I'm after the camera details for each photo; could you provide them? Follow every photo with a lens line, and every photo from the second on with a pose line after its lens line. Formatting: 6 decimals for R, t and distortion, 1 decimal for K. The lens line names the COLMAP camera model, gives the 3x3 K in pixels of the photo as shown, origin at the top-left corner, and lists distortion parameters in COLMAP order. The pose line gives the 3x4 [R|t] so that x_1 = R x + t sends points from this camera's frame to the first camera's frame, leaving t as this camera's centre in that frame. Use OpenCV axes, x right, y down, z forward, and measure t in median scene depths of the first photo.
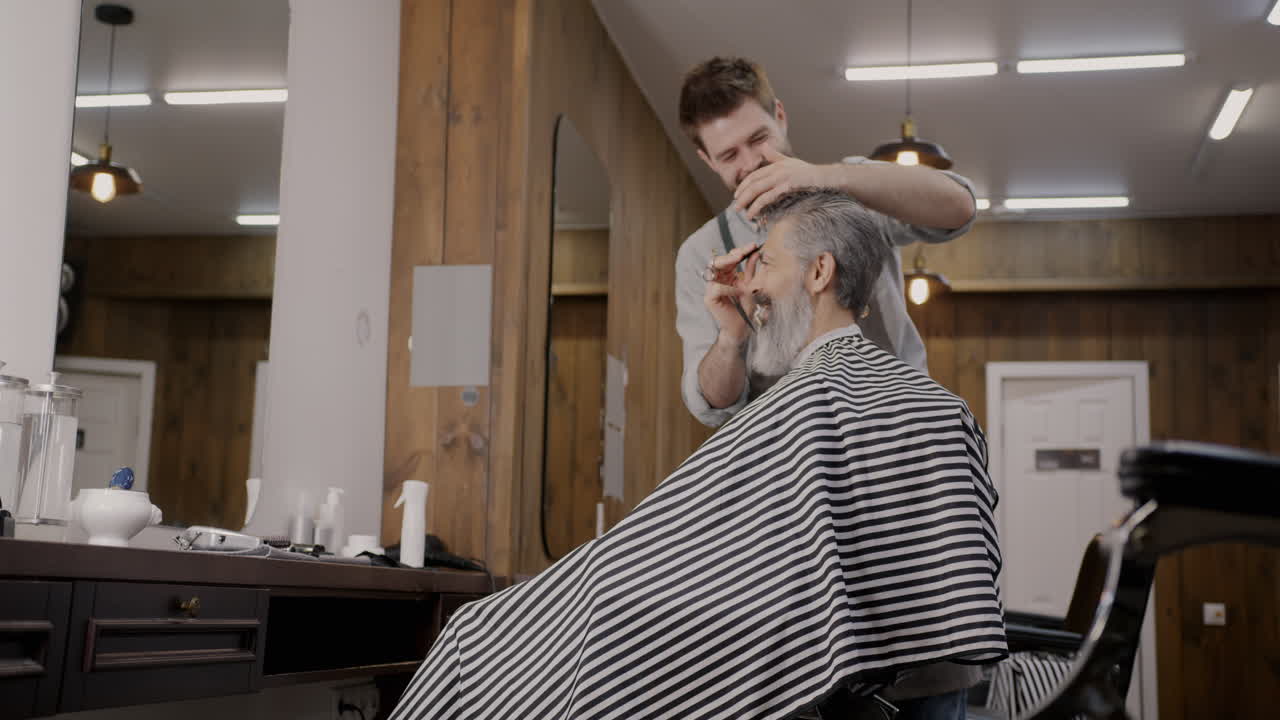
lens RADIAL K [[1695.8, 0, 640.0], [0, 1695.8, 360.0], [0, 0, 1]] dist [0.199032, 0.046349]
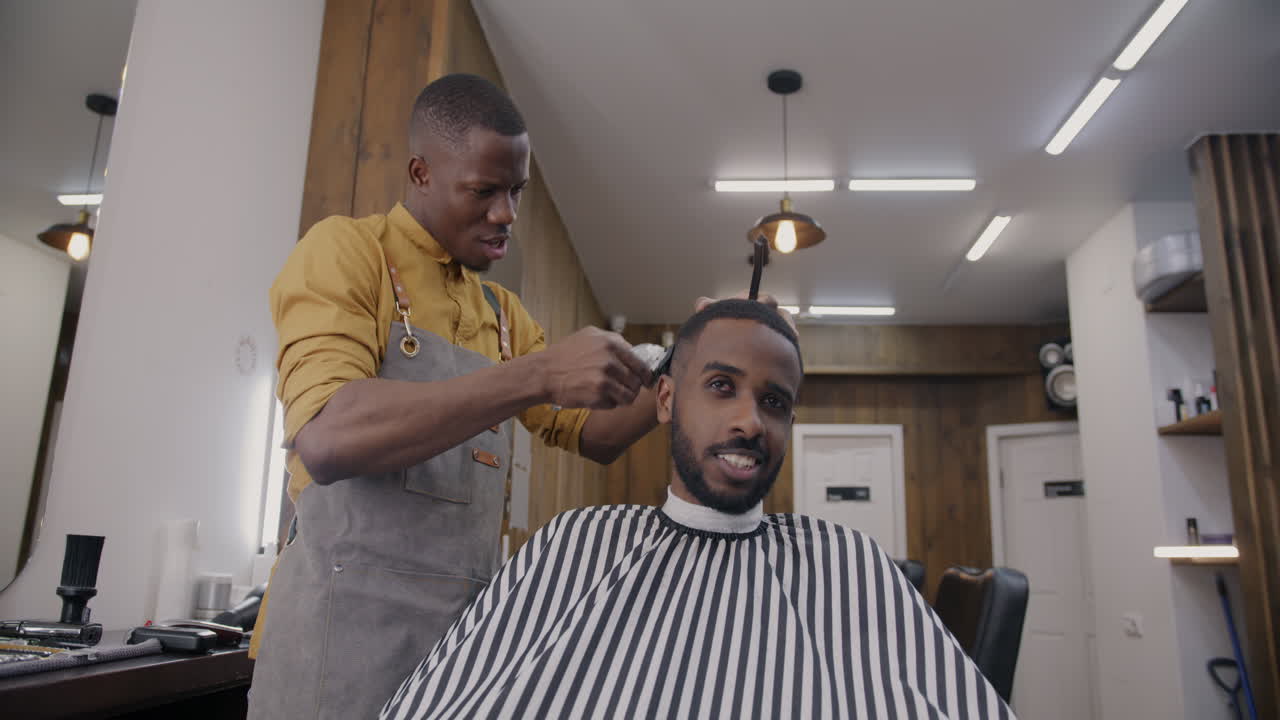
lens RADIAL K [[942.7, 0, 640.0], [0, 942.7, 360.0], [0, 0, 1]] dist [-0.067715, 0.088021]
pose [[0.995159, 0.023296, 0.095475, 0.002216], [-0.015993, 0.996937, -0.076550, 0.012443], [-0.096966, 0.074653, 0.992484, 0.298856]]
